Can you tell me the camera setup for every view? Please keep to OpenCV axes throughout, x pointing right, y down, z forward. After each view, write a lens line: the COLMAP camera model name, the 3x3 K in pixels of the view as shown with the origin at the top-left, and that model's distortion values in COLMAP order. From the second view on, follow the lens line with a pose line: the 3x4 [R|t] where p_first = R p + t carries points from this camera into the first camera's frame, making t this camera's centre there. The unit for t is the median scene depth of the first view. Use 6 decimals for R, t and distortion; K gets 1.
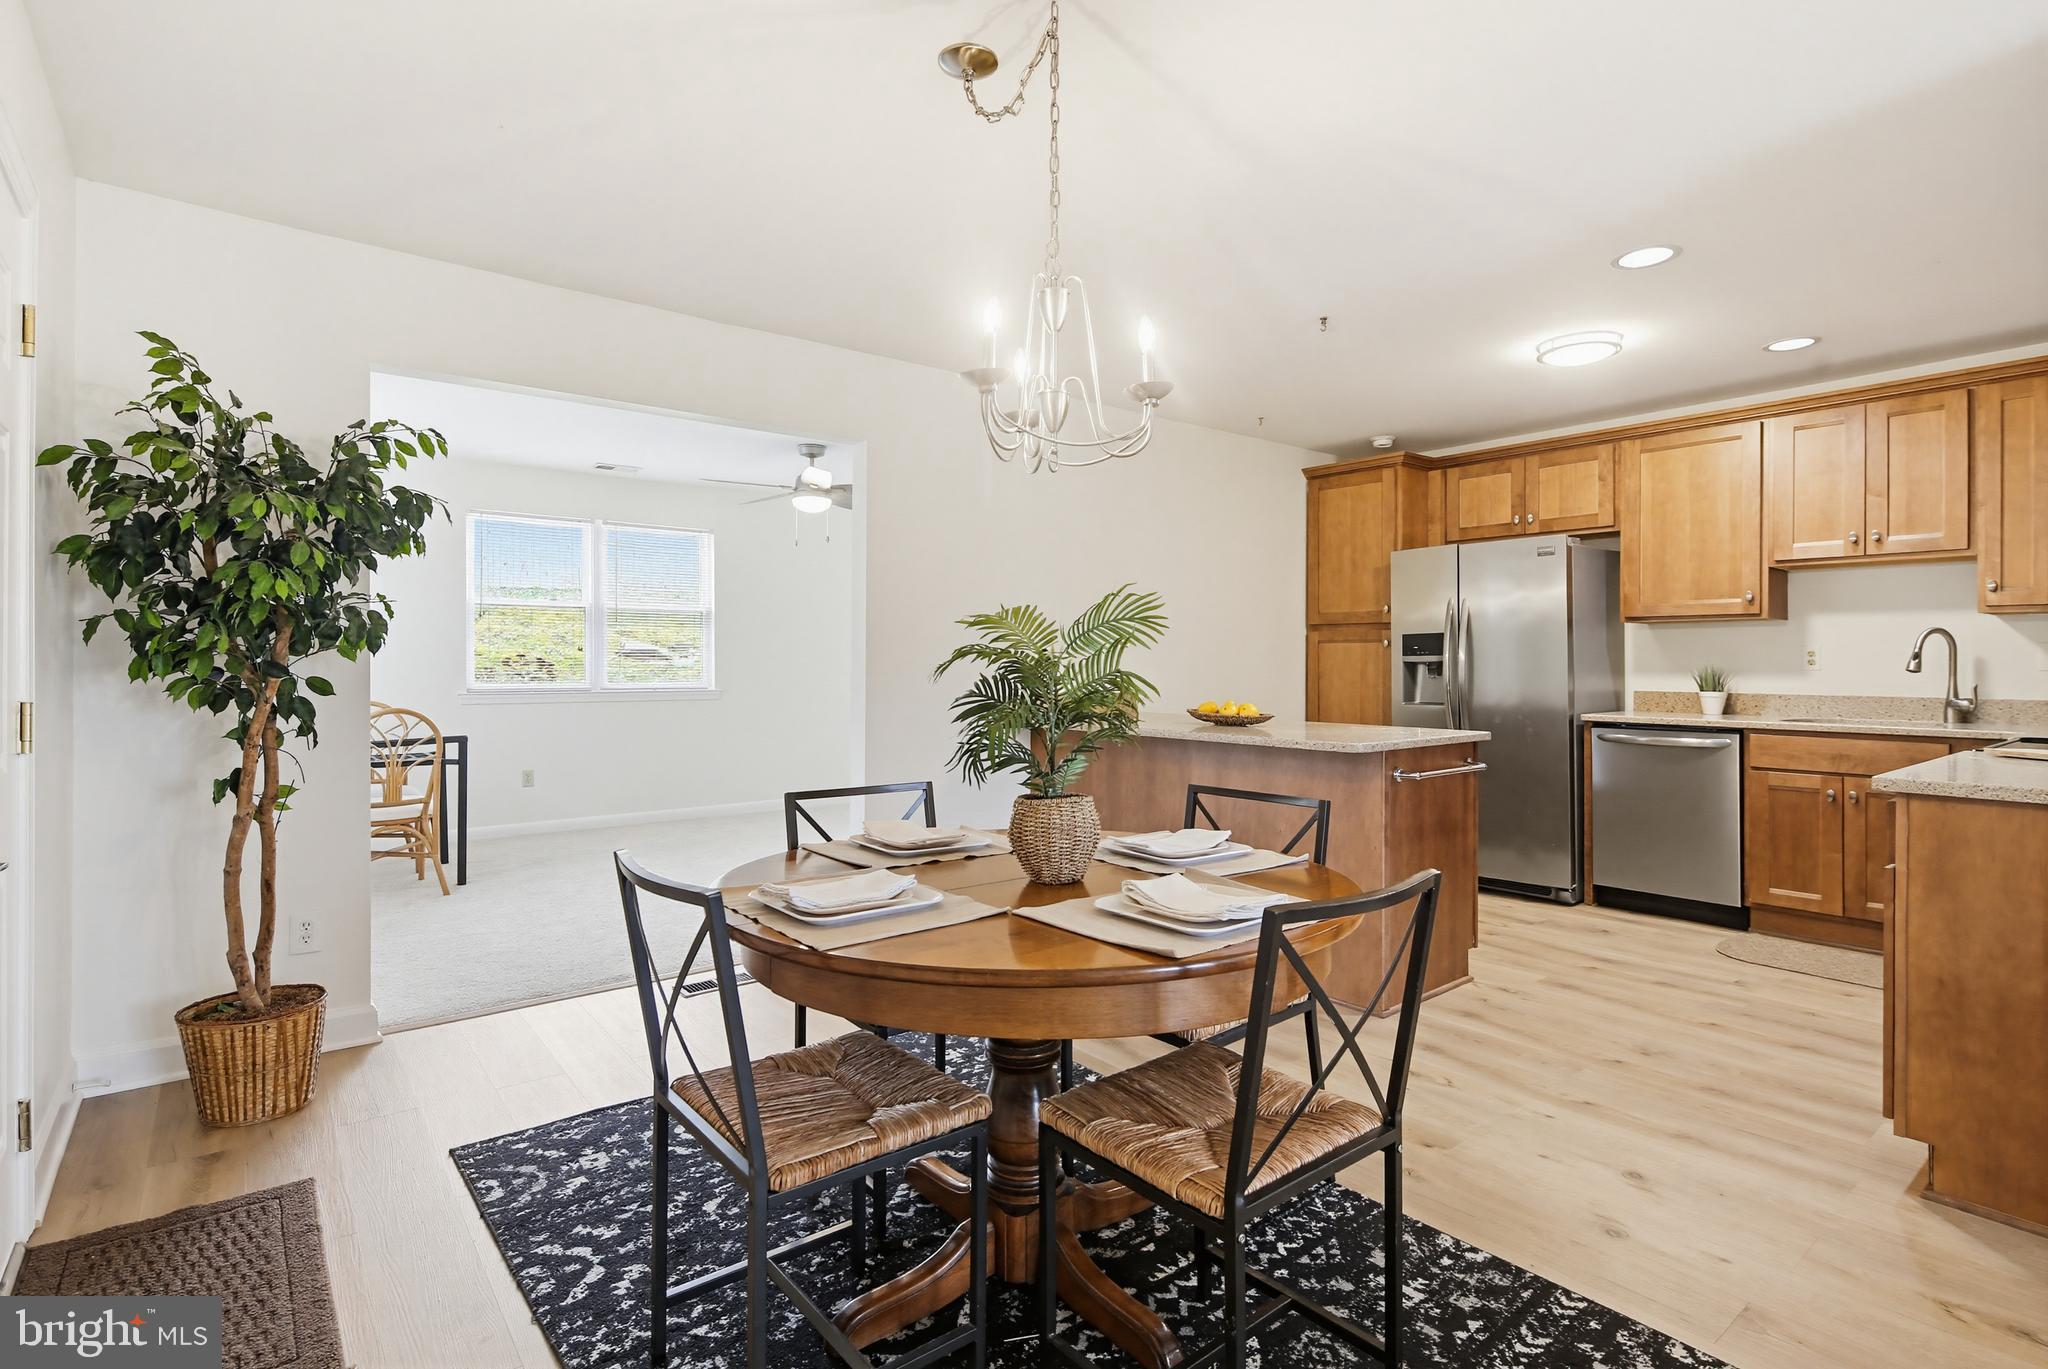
lens RADIAL K [[1002.5, 0, 1027.1], [0, 1002.5, 666.4], [0, 0, 1]] dist [-0.000111, -0.000795]
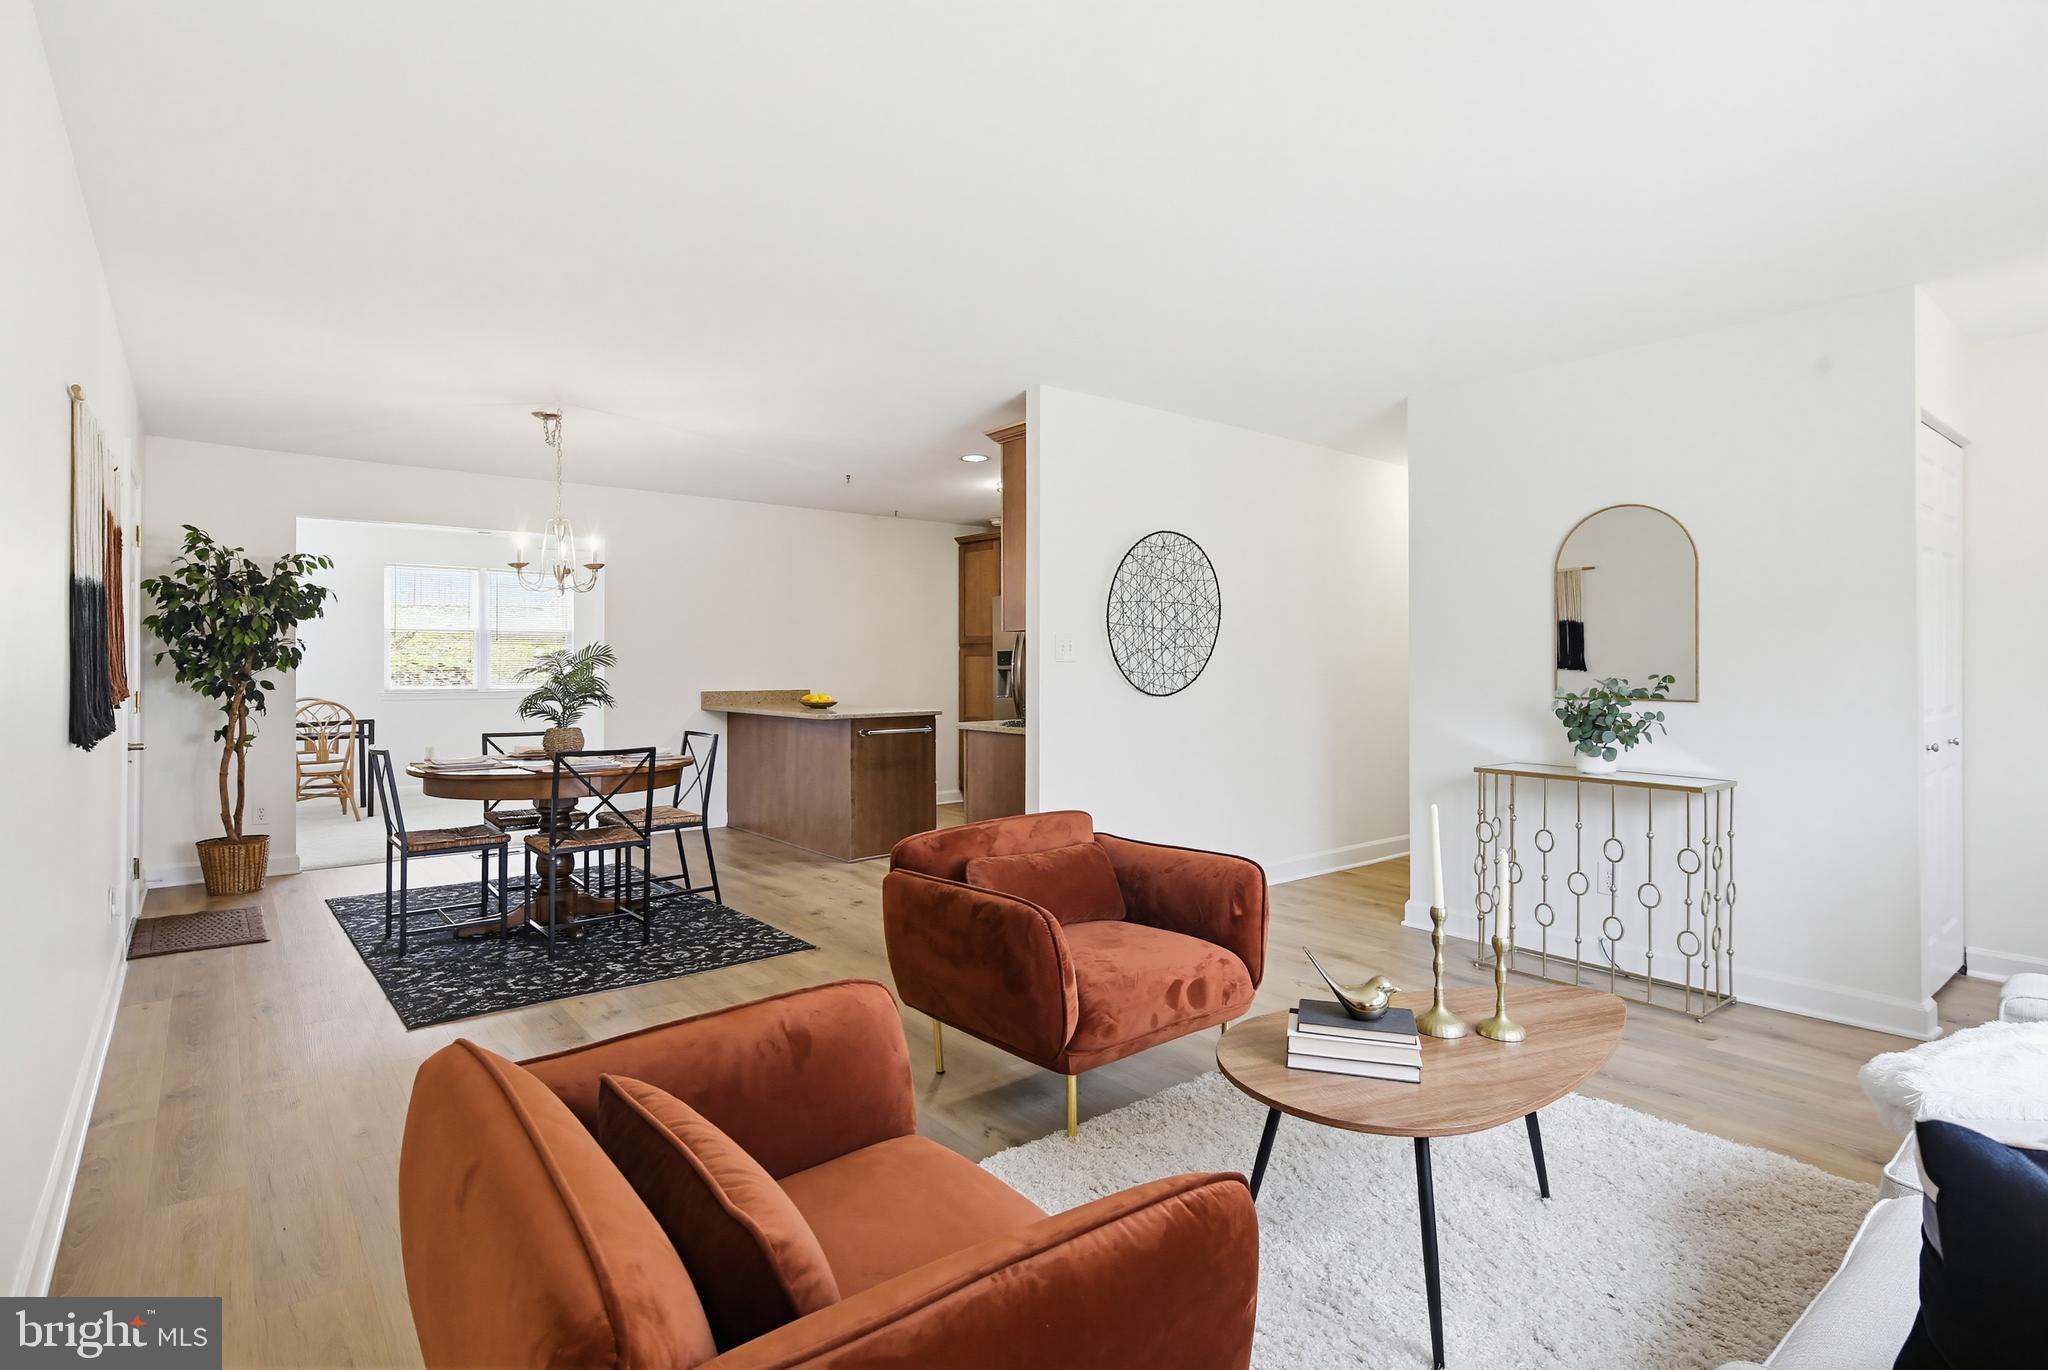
lens RADIAL K [[1010.9, 0, 1032.6], [0, 1010.9, 664.6], [0, 0, 1]] dist [-0.001028, 0.000009]
pose [[0.999918, -0.002832, 0.012521, 0.833810], [0.002908, 0.999977, -0.006056, -0.005240], [-0.012504, 0.006092, 0.999903, -1.084433]]
